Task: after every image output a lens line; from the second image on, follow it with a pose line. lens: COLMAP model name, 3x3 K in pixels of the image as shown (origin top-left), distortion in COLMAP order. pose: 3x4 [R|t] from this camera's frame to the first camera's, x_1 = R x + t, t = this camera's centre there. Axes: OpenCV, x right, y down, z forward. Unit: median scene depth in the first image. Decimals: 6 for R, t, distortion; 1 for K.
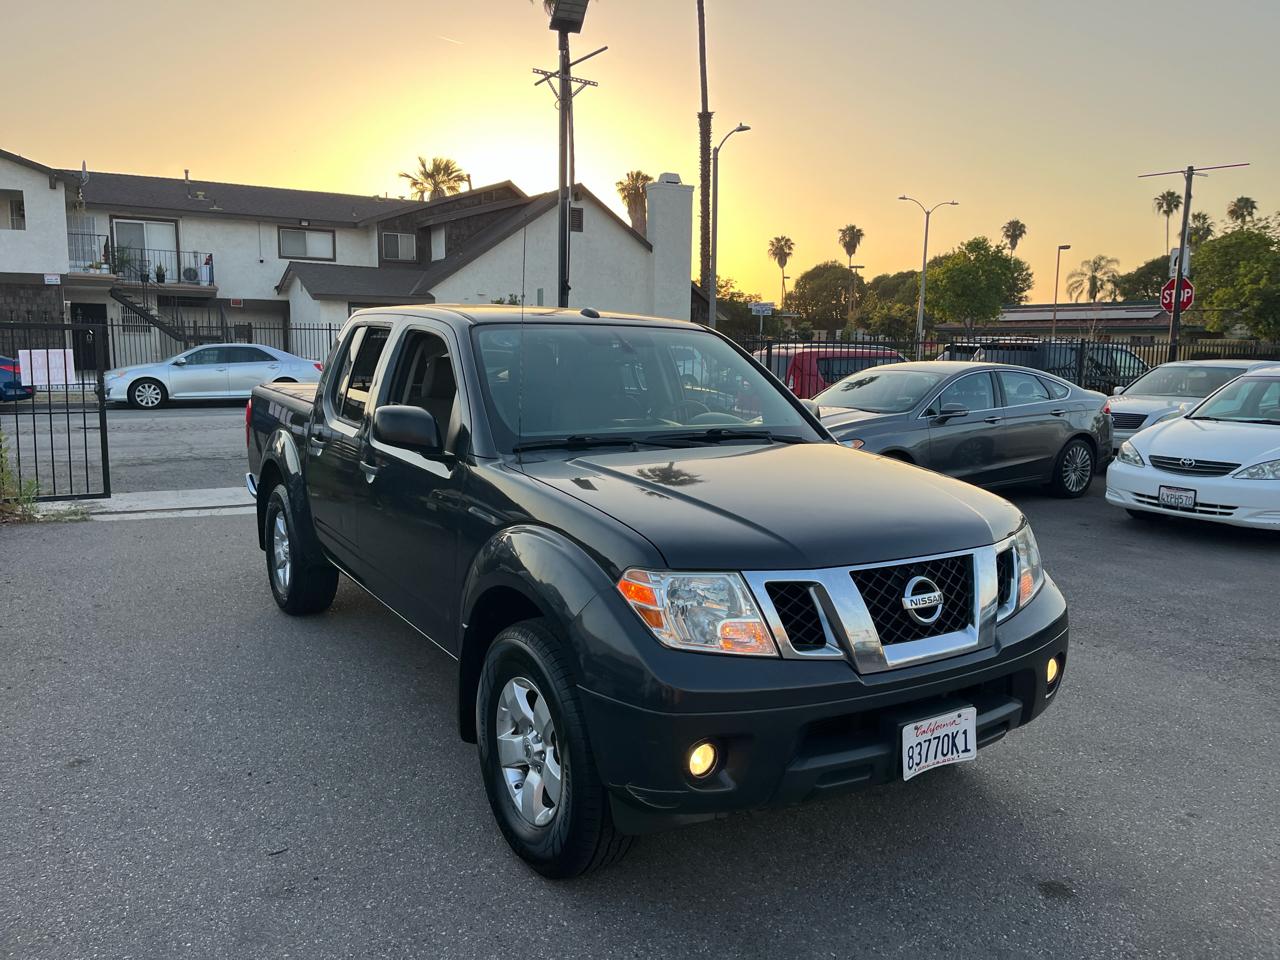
lens RADIAL K [[971.2, 0, 649.4], [0, 971.2, 474.2], [0, 0, 1]] dist [0.075292, -0.105764]
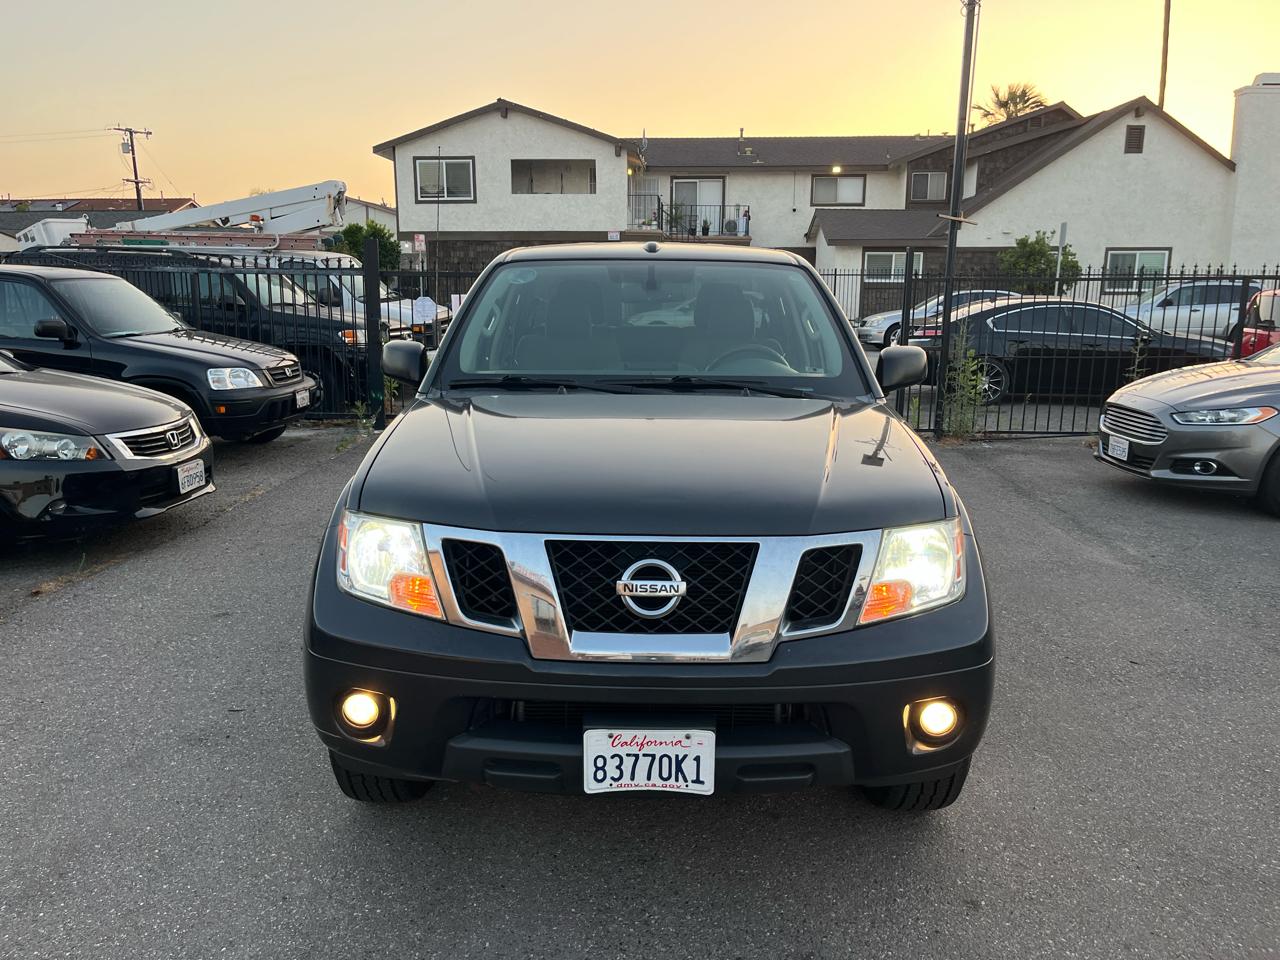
lens RADIAL K [[971.2, 0, 635.8], [0, 971.2, 478.3], [0, 0, 1]] dist [0.075292, -0.105764]
pose [[0.832098, 0.099080, -0.545706, 0.161141], [-0.067298, 0.994681, 0.077981, -0.005828], [0.550530, -0.028163, 0.834340, 0.072008]]
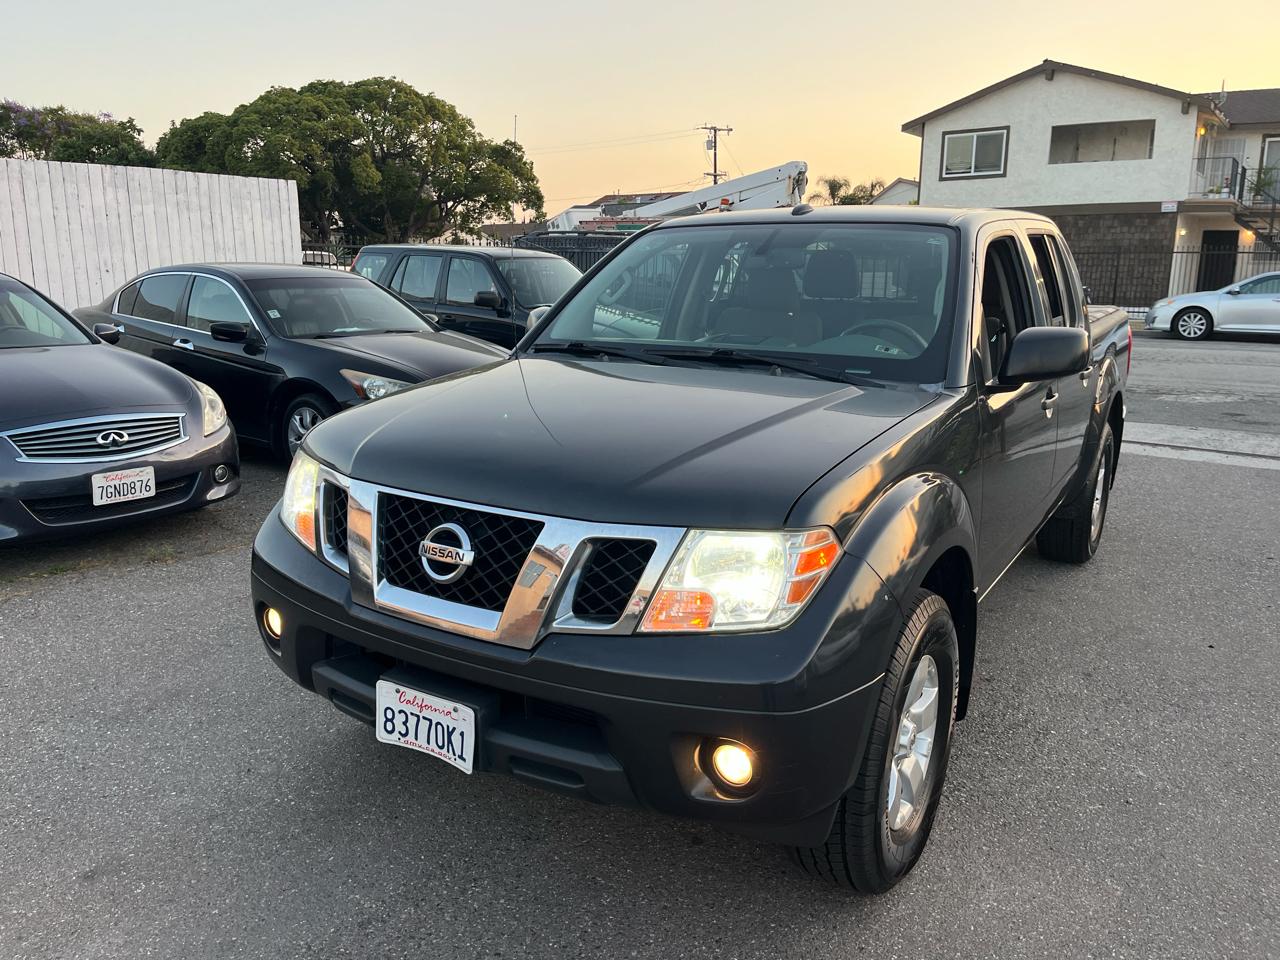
lens RADIAL K [[971.2, 0, 630.4], [0, 971.2, 484.1], [0, 0, 1]] dist [0.075292, -0.105764]
pose [[0.410355, 0.189349, -0.892051, 0.238885], [-0.120870, 0.980869, 0.152600, -0.015230], [0.903880, 0.045202, 0.425391, 0.181578]]
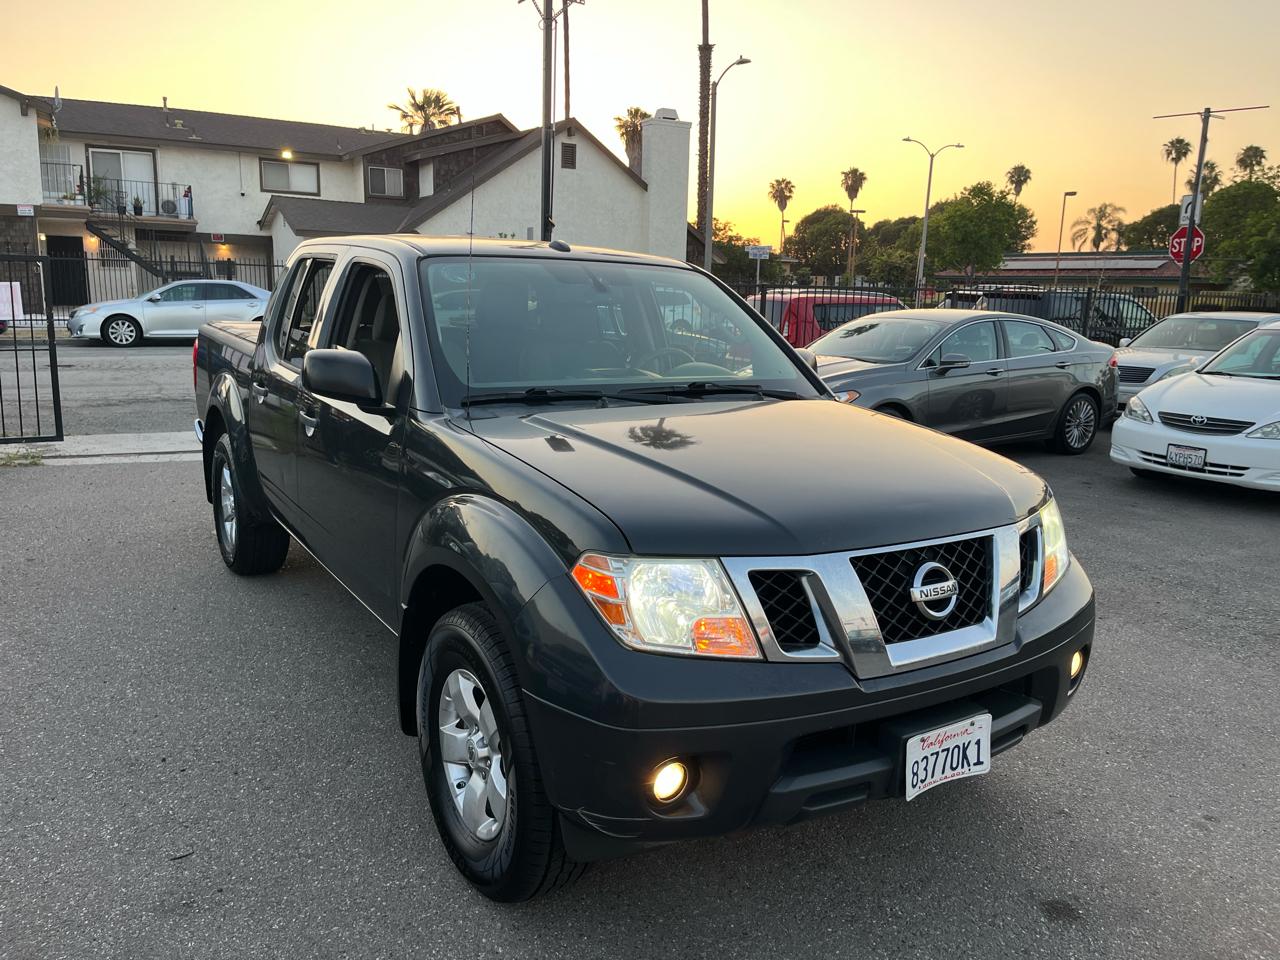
lens RADIAL K [[971.2, 0, 649.1], [0, 971.2, 484.1], [0, 0, 1]] dist [0.075292, -0.105764]
pose [[0.999882, 0.013951, 0.006446, 0.005843], [-0.014341, 0.997779, 0.065056, -0.003349], [-0.005524, -0.065141, 0.997861, 0.036908]]
